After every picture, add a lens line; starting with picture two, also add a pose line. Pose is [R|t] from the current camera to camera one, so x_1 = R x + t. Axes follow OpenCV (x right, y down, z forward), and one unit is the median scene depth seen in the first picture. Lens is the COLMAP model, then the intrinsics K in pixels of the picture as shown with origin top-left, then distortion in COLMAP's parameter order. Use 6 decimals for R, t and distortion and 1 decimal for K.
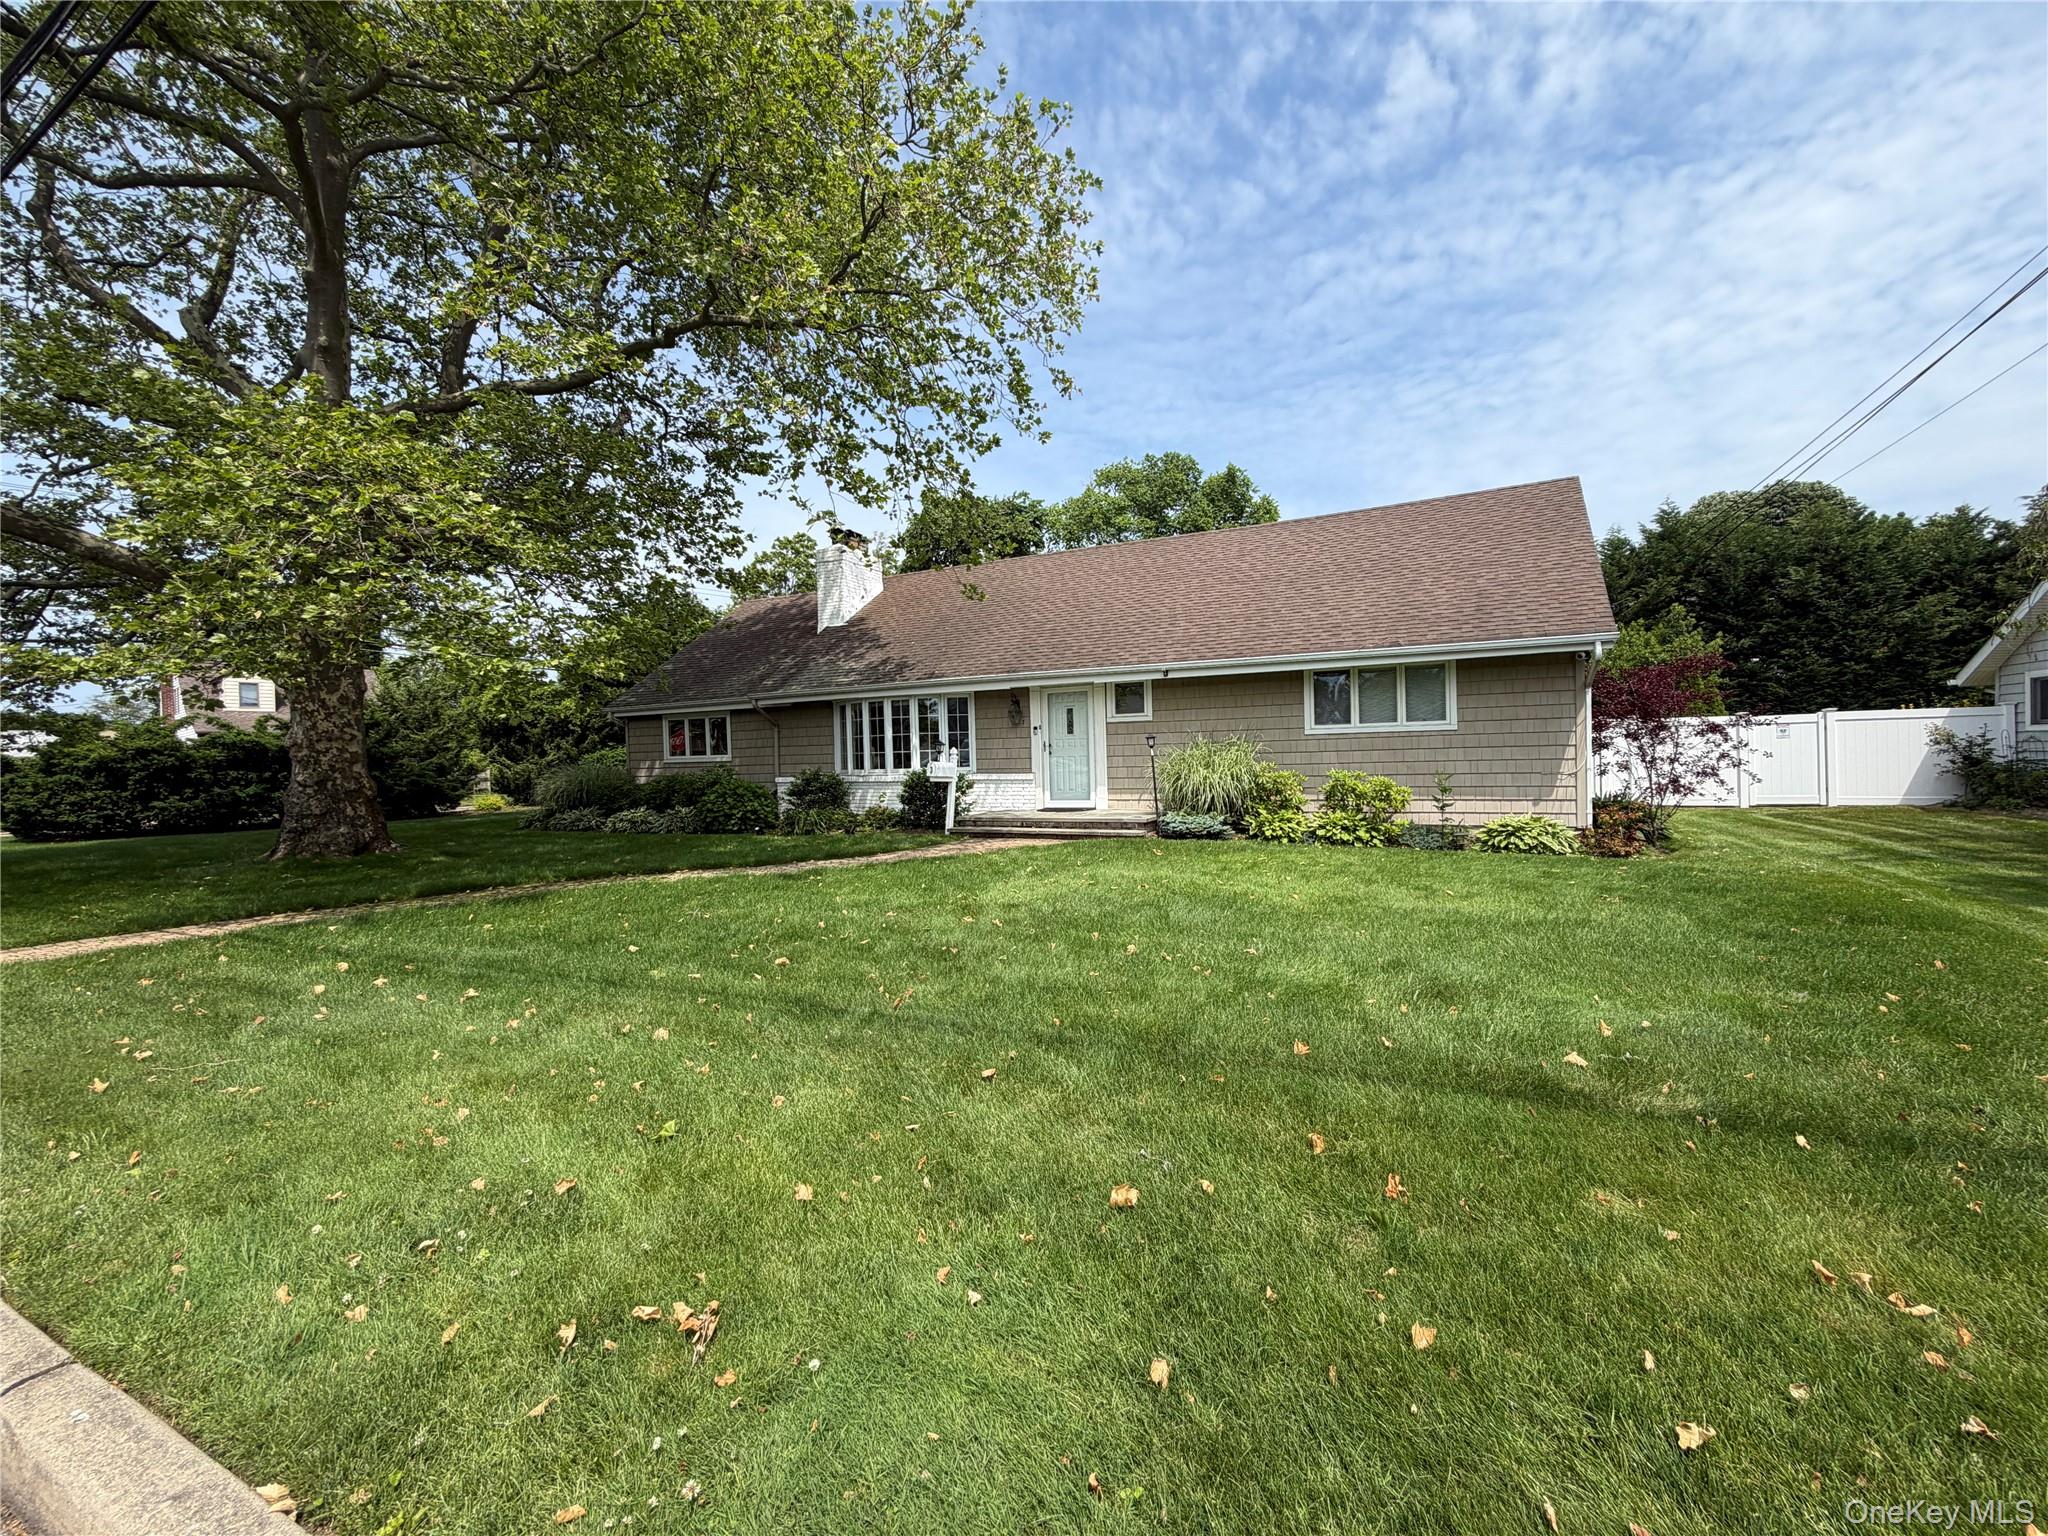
lens RADIAL K [[820.1, 0, 1021.0], [0, 820.1, 772.0], [0, 0, 1]] dist [0.002741, -0.000652]
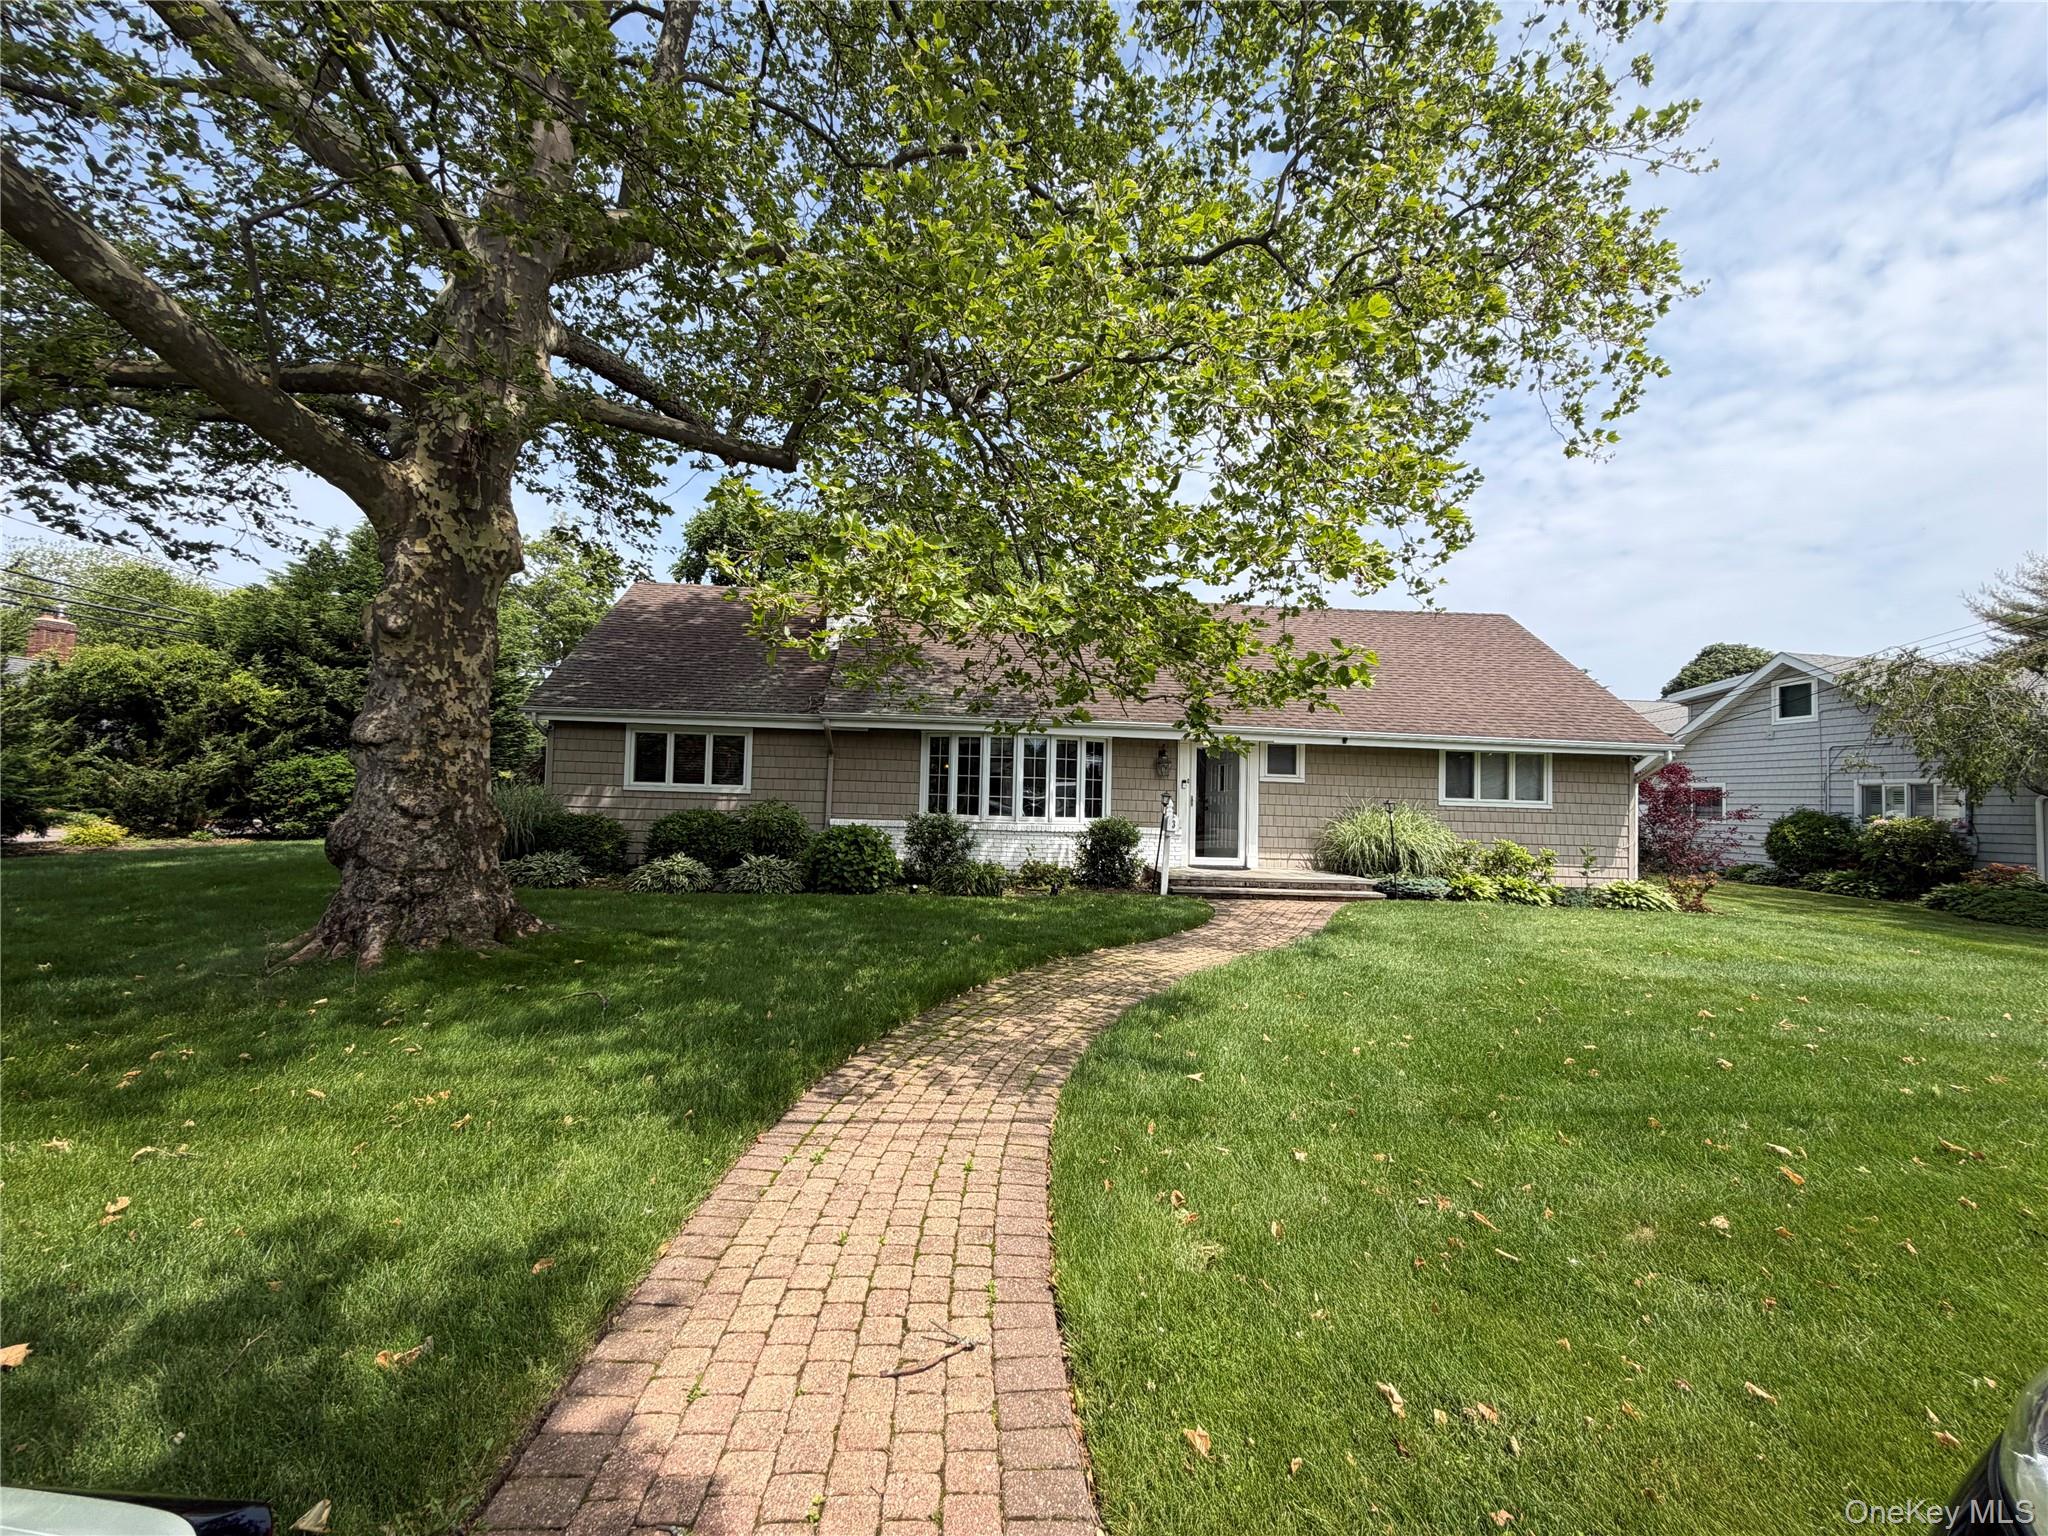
lens RADIAL K [[820.1, 0, 1024.0], [0, 820.1, 765.0], [0, 0, 1]] dist [0.002741, -0.000652]
pose [[0.866271, 0.072255, 0.494321, -0.655552], [-0.042527, 0.996559, -0.071141, 0.003893], [-0.497761, 0.040605, 0.866363, 0.267492]]
